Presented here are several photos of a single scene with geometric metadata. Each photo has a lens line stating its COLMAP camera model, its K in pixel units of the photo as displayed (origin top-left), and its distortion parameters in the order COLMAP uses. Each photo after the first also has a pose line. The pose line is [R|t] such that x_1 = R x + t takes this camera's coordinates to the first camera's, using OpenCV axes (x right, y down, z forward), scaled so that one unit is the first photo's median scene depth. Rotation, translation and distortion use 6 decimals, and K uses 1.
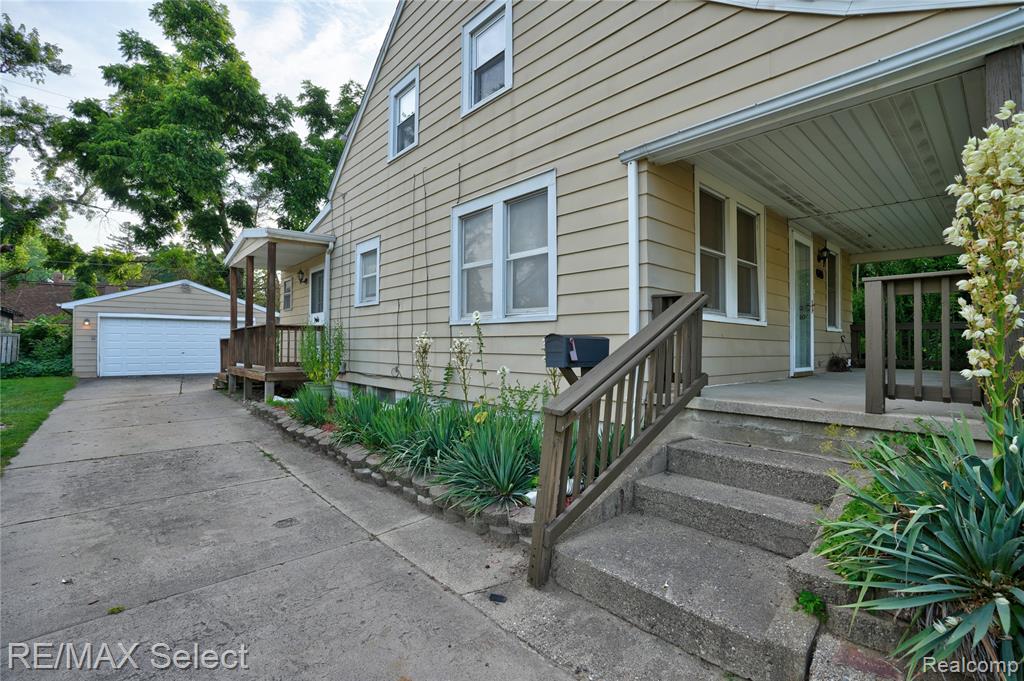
lens RADIAL K [[458.9, 0, 512.0], [0, 458.9, 340.5], [0, 0, 1]] dist [-0.049334, 0.014993]
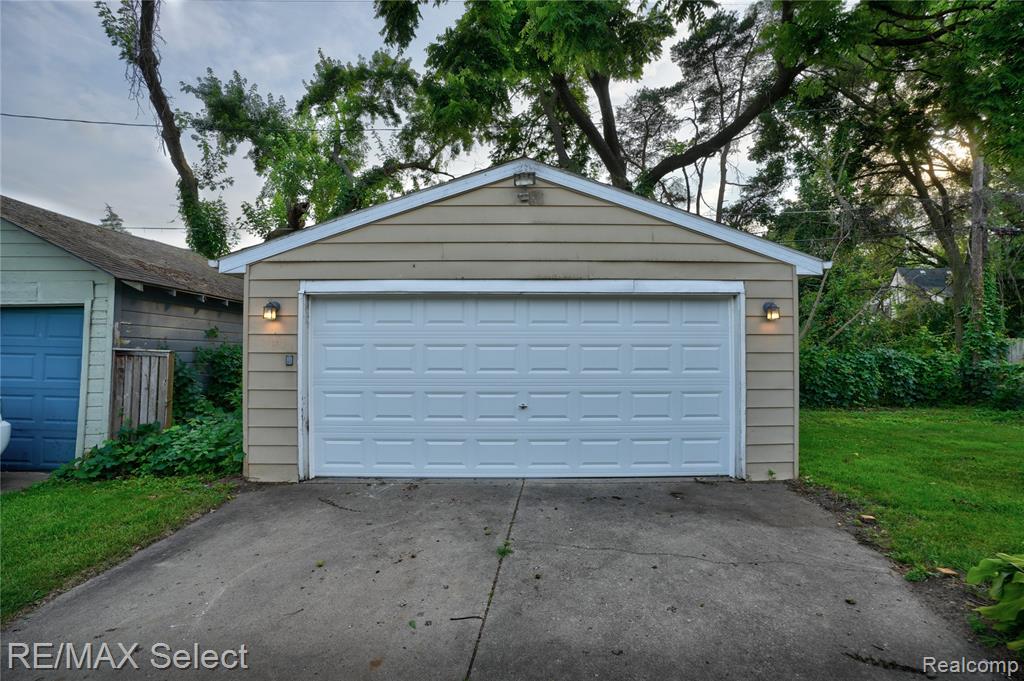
lens RADIAL K [[458.9, 0, 512.0], [0, 458.9, 340.5], [0, 0, 1]] dist [-0.049334, 0.014993]
pose [[0.743686, -0.021640, -0.668178, -0.524242], [0.010050, 0.999725, -0.021192, -0.010019], [0.668453, 0.009045, 0.743699, 0.752685]]
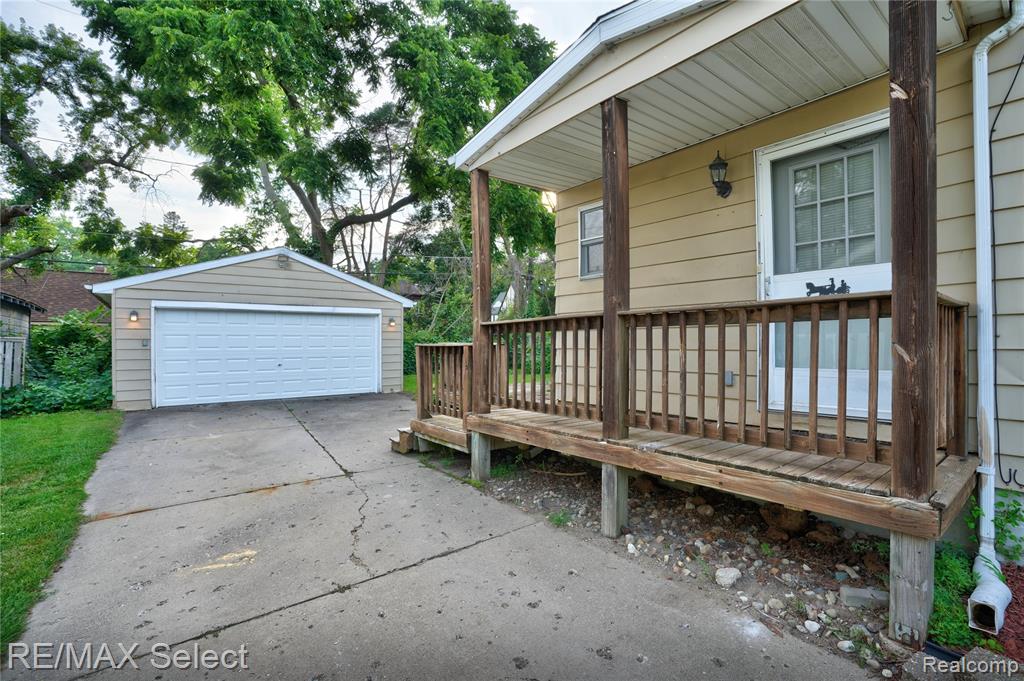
lens RADIAL K [[458.9, 0, 512.0], [0, 458.9, 340.5], [0, 0, 1]] dist [-0.049334, 0.014993]
pose [[0.998350, -0.008126, -0.056837, -0.365326], [0.008490, 0.999945, 0.006165, -0.007637], [0.056784, -0.006638, 0.998364, 0.376655]]
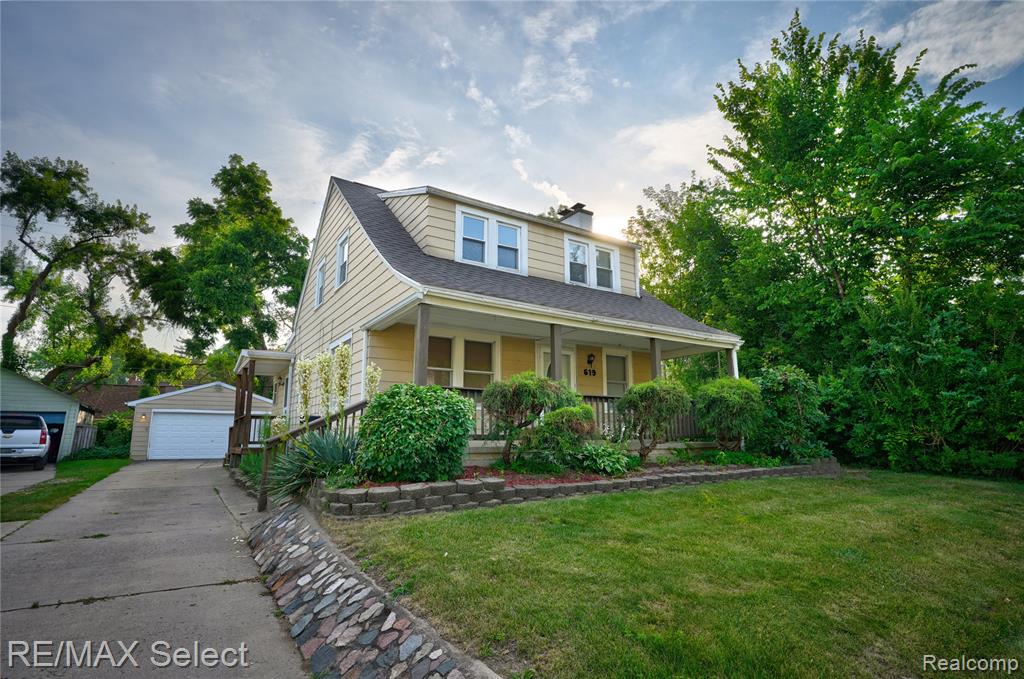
lens RADIAL K [[522.7, 0, 512.0], [0, 522.7, 339.5], [0, 0, 1]] dist [-0.050960, 0.023934]
pose [[0.986526, -0.040553, -0.158497, 0.299747], [0.011252, 0.983316, -0.181557, 0.018694], [0.163215, 0.177327, 0.970524, -0.270864]]
